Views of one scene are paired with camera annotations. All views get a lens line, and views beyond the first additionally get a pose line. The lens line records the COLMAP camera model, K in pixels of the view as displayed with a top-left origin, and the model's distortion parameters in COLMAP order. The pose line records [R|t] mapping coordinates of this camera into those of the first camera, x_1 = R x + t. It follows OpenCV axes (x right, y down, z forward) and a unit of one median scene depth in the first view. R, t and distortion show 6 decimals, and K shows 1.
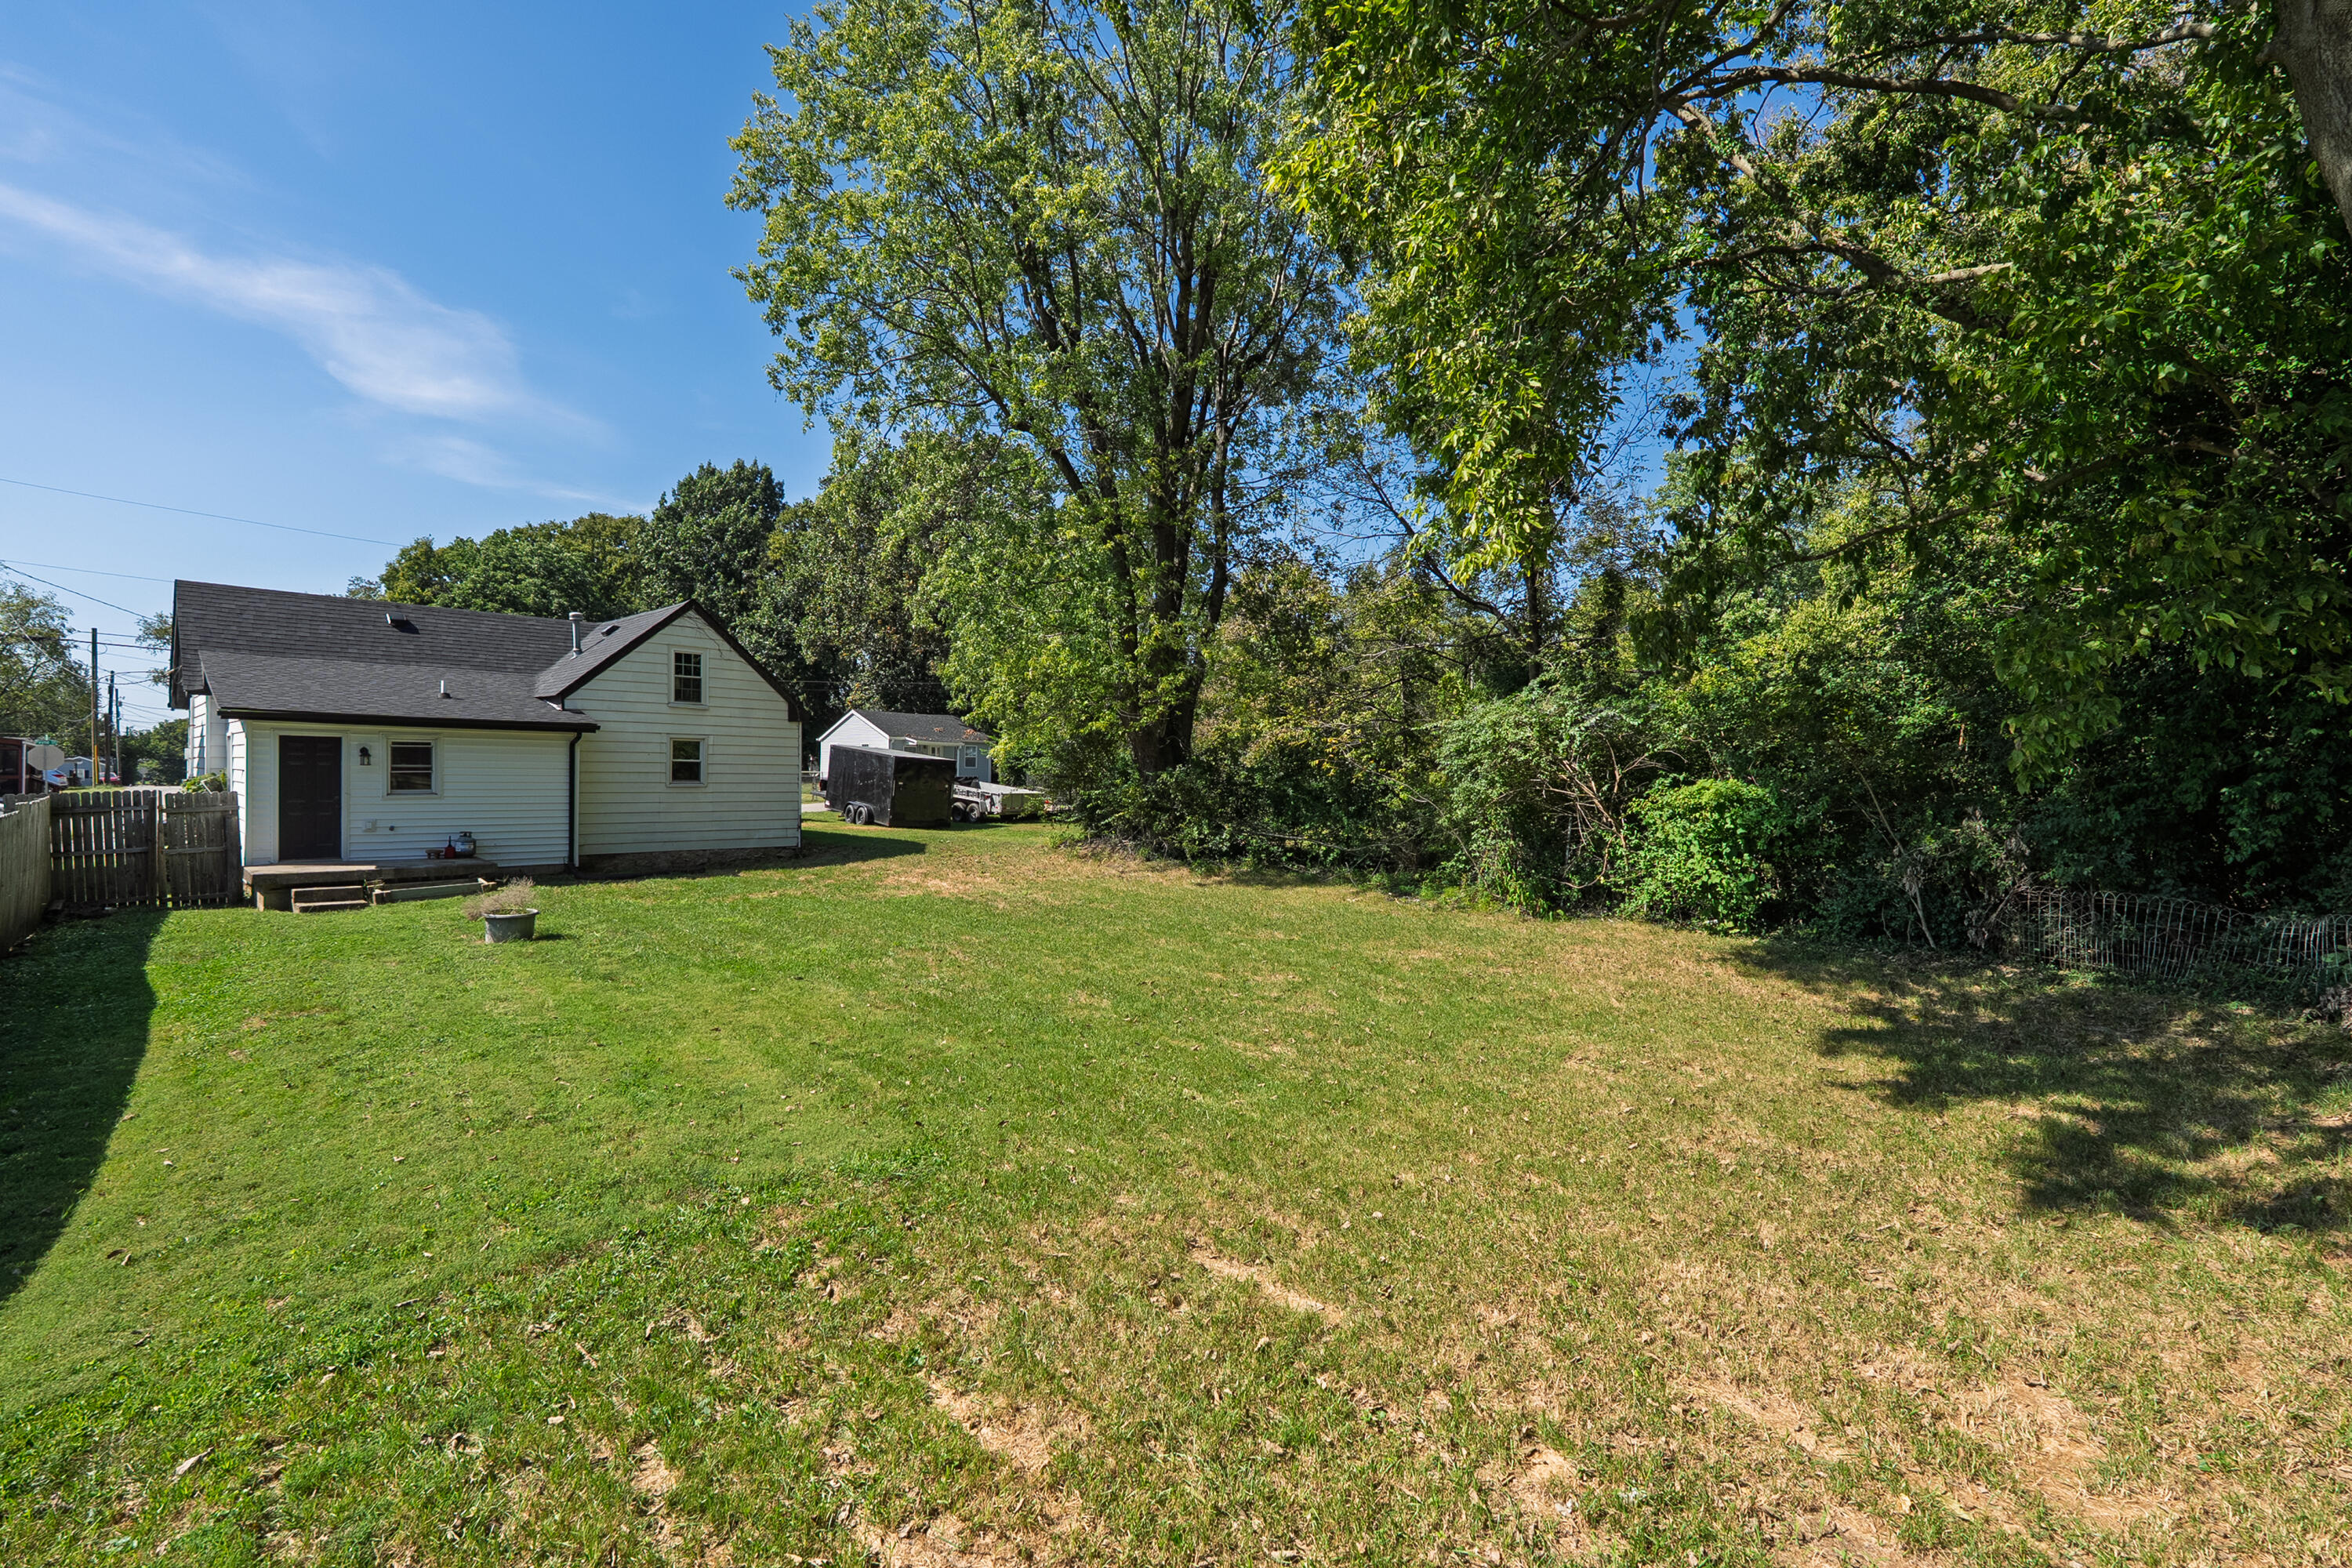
lens RADIAL K [[1028.7, 0, 1176.1], [0, 1028.7, 785.2], [0, 0, 1]] dist [-0.004164, -0.000110]
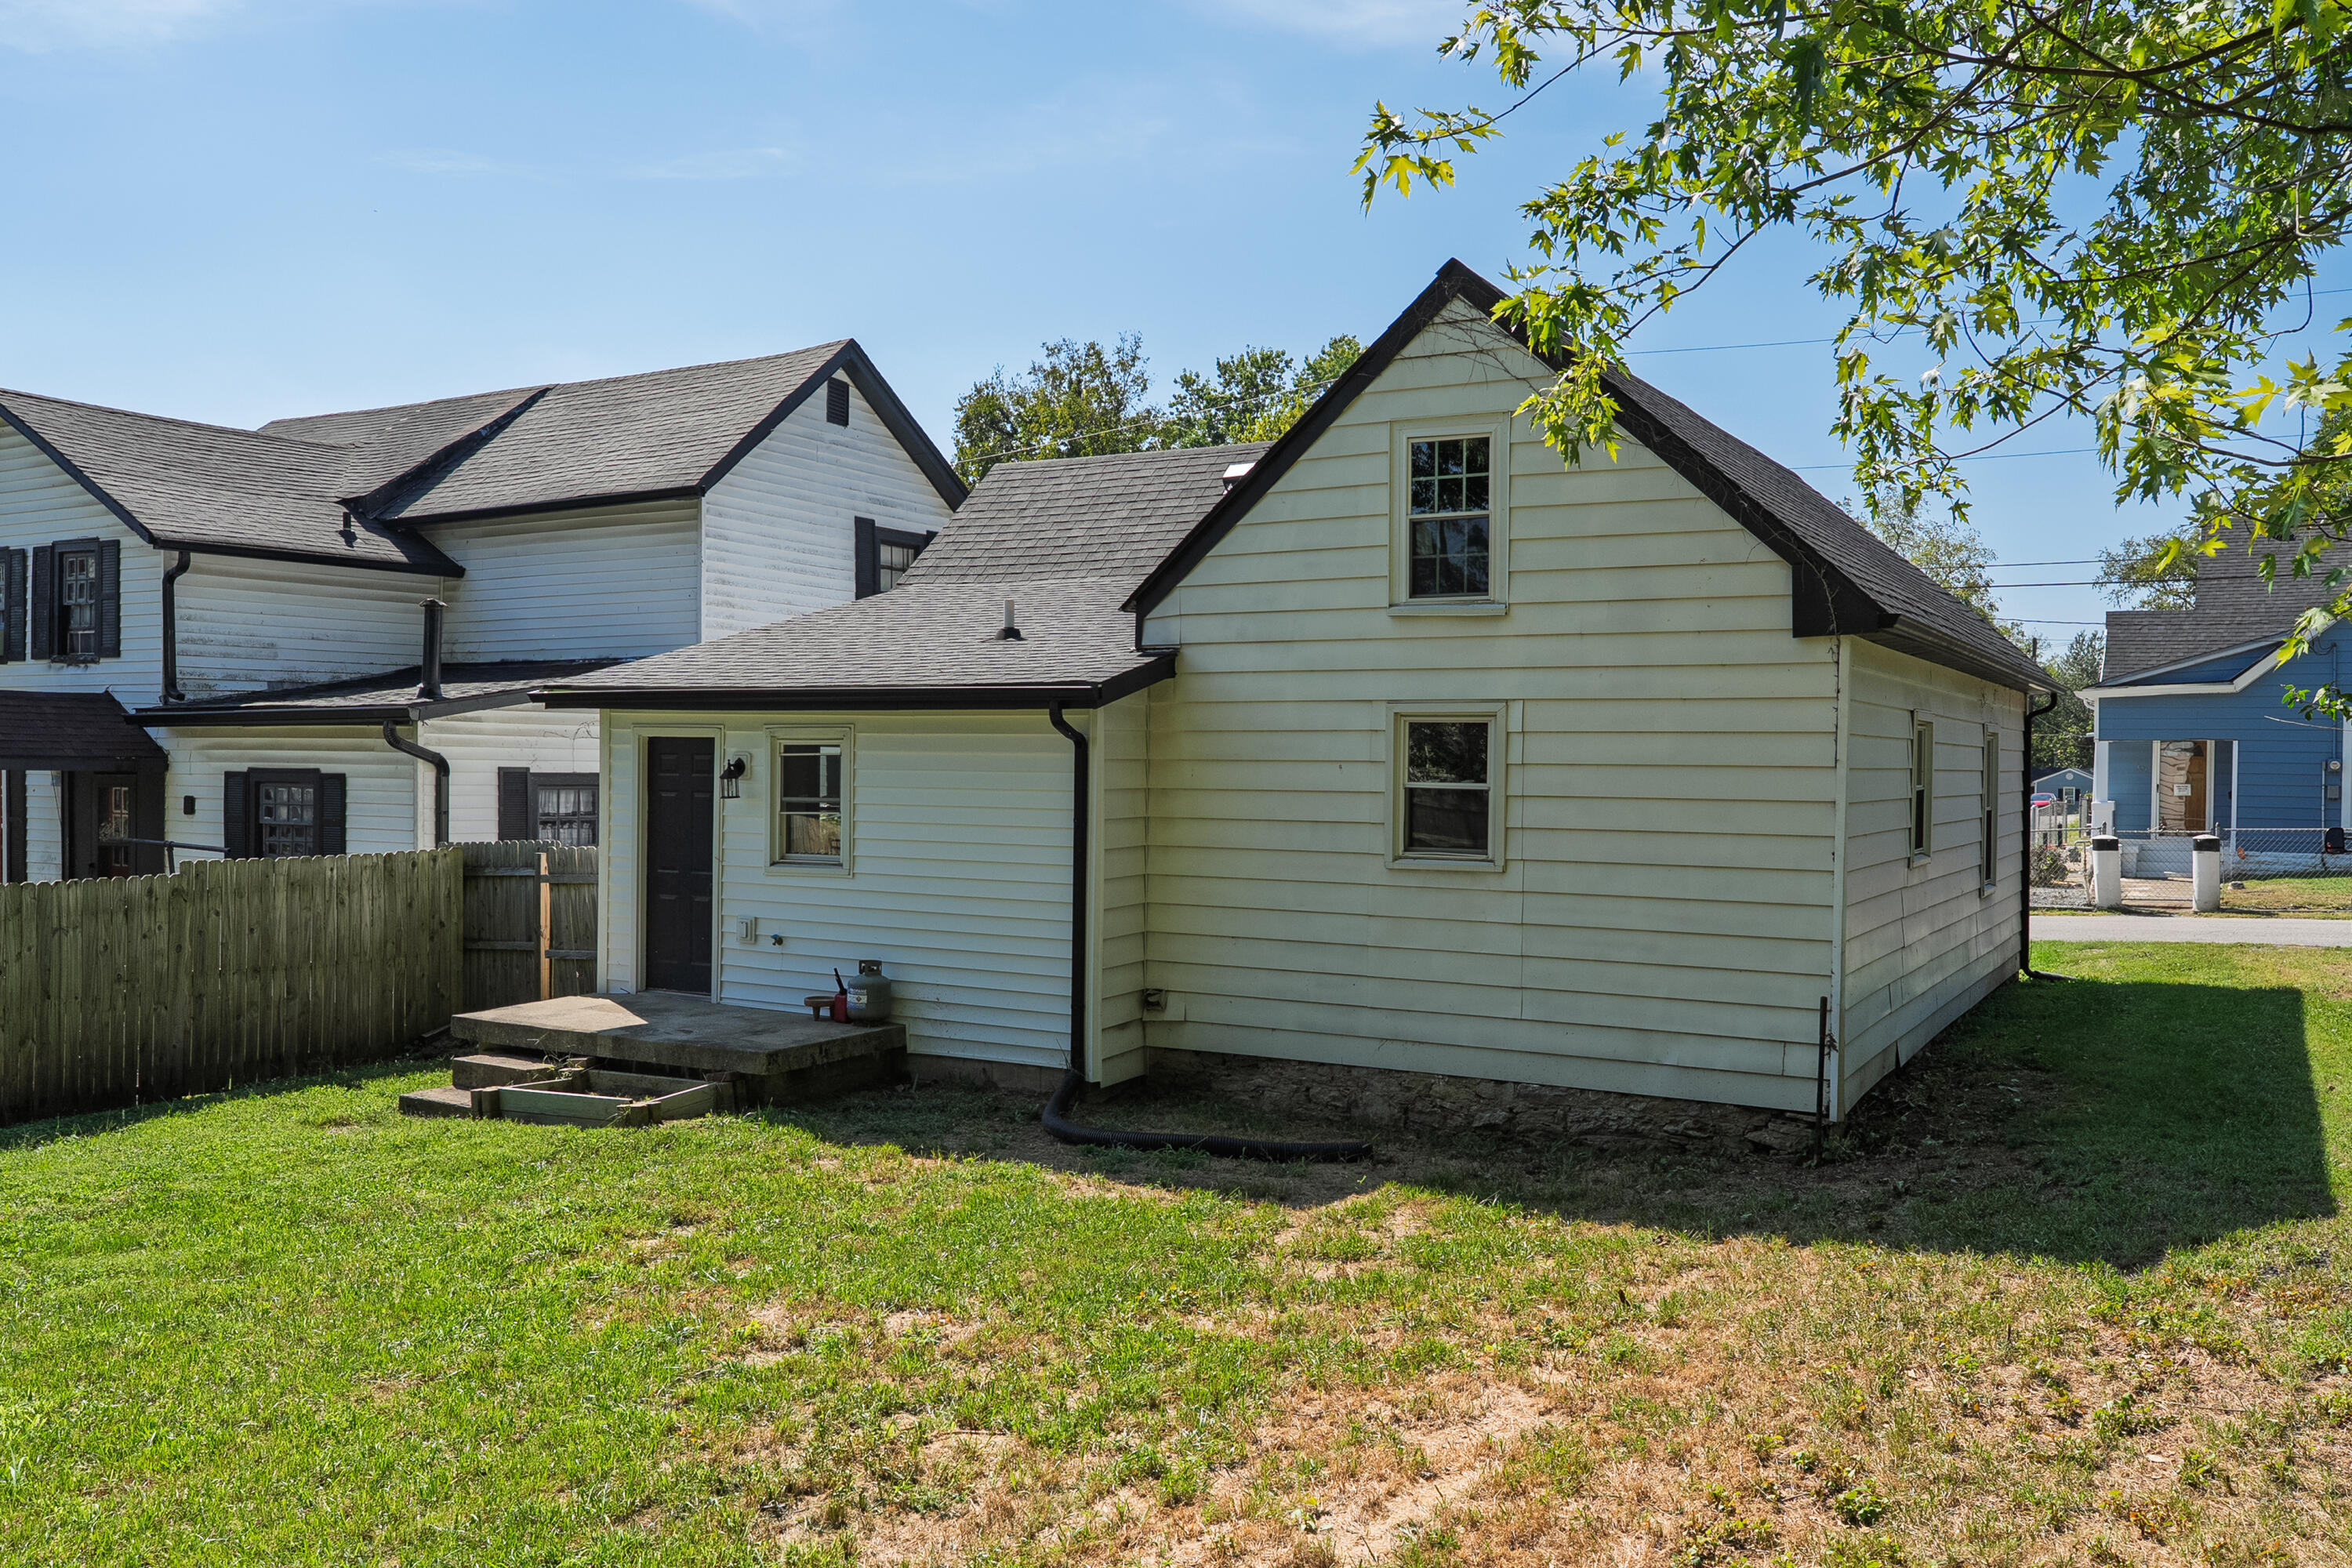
lens RADIAL K [[1897.3, 0, 1175.1], [0, 1897.3, 786.3], [0, 0, 1]] dist [0.000998, 0.010909]
pose [[0.234913, 0.000193, -0.972016, 0.024100], [-0.018196, 0.999826, -0.004199, -0.007538], [0.971846, 0.018673, 0.234876, 0.302874]]
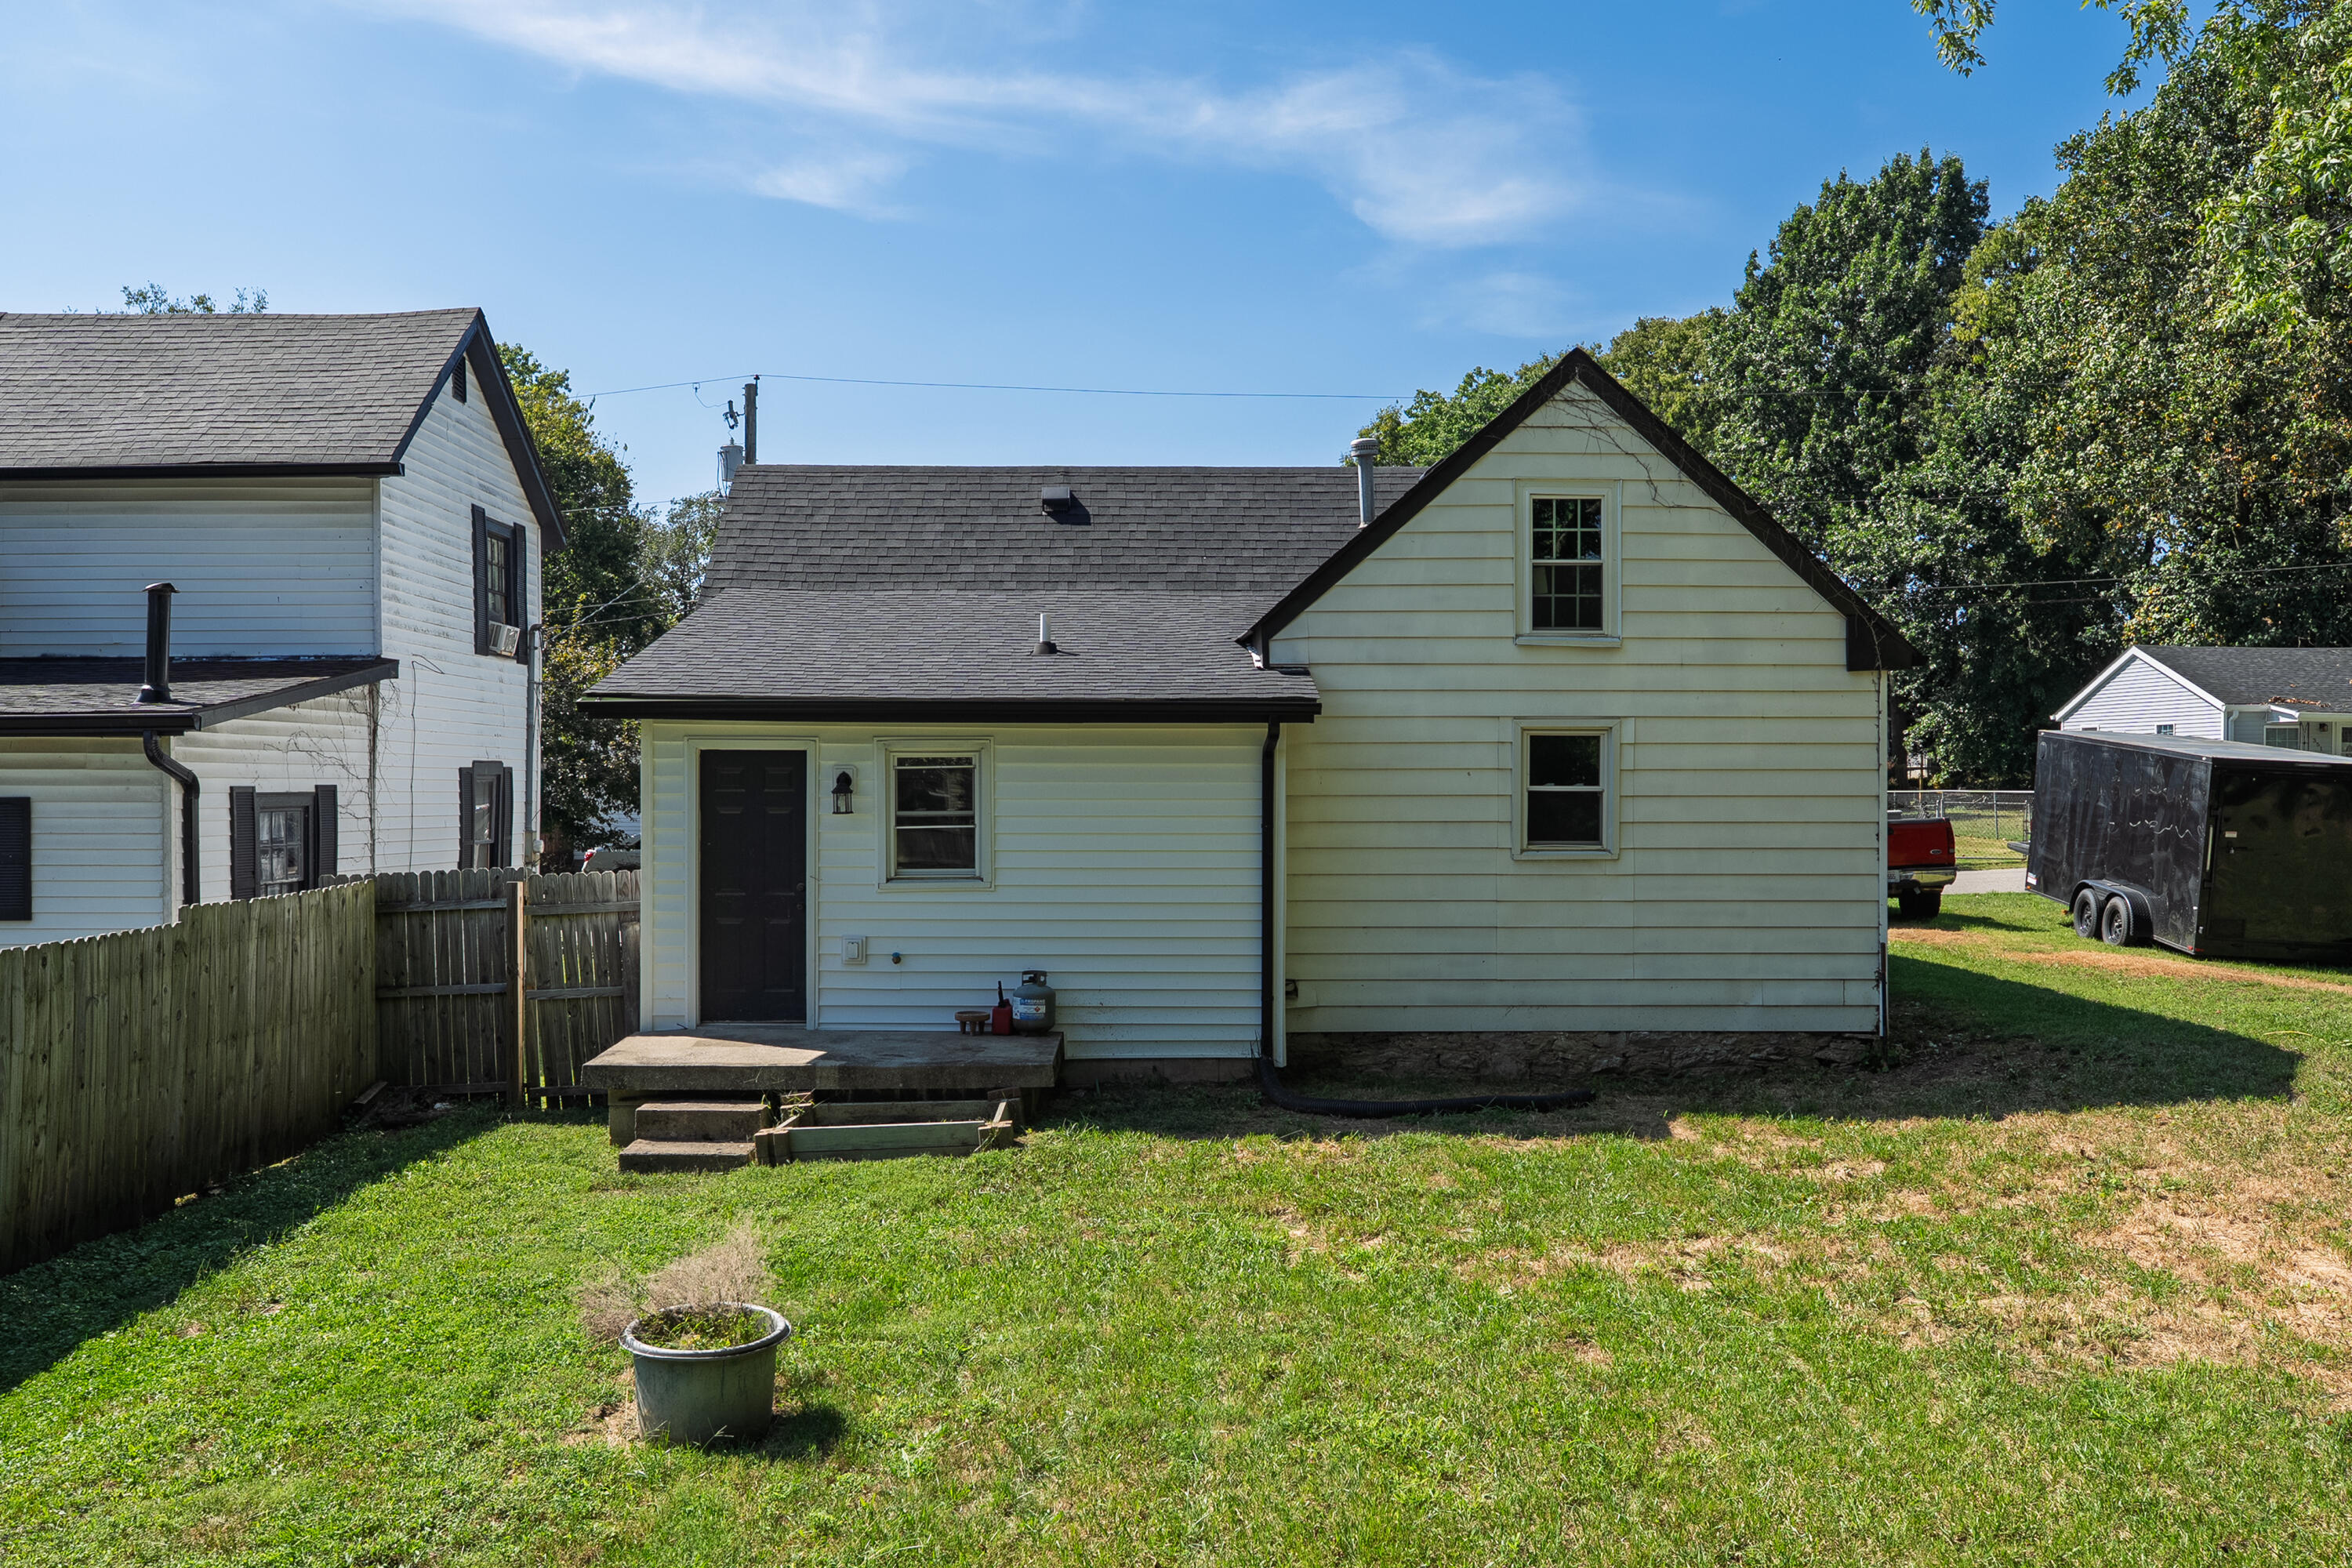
lens RADIAL K [[1897.3, 0, 1172.6], [0, 1897.3, 788.6], [0, 0, 1]] dist [0.000998, 0.010909]
pose [[0.704093, -0.009258, -0.710047, -0.034725], [0.002510, 0.999941, -0.010549, -0.006474], [0.710103, 0.005646, 0.704075, 0.161020]]
